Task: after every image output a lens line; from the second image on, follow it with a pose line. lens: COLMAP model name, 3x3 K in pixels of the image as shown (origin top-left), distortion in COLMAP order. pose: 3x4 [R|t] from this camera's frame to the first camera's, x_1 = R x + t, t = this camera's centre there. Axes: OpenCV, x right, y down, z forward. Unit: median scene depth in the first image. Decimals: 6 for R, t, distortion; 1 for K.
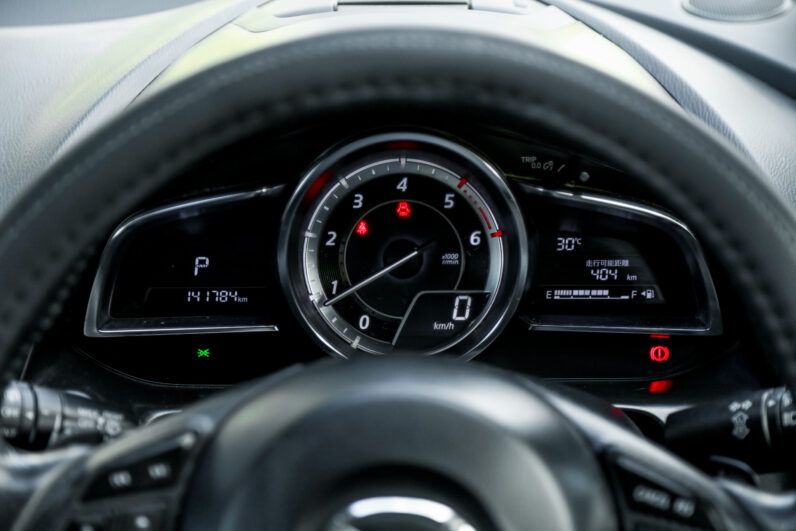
lens RADIAL K [[1909.1, 0, 396.2], [0, 1909.1, 265.1], [0, 0, 1]] dist [0.633426, 0.000000]
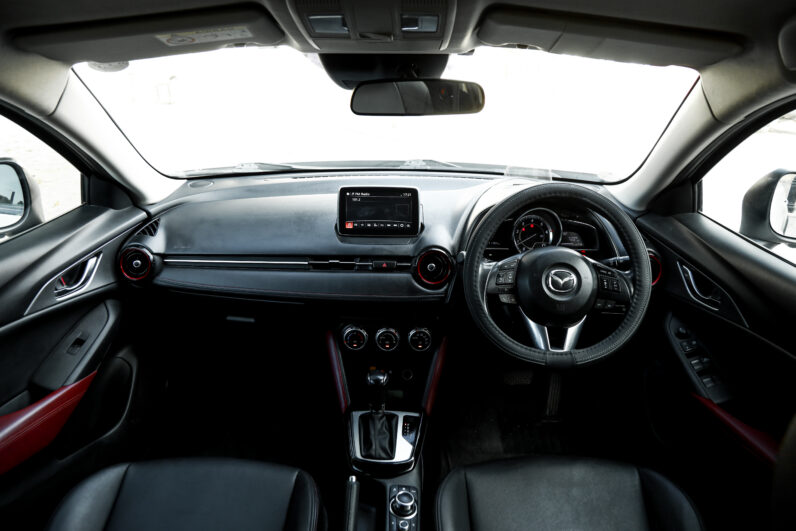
lens RADIAL K [[560.5, 0, 403.3], [0, 560.5, 269.4], [0, 0, 1]] dist [-0.074712, 0.002356]
pose [[0.999728, 0.017874, 0.014961, -0.350249], [-0.017440, 0.999437, -0.028673, 0.131165], [-0.015465, 0.028404, 0.999477, -0.414904]]
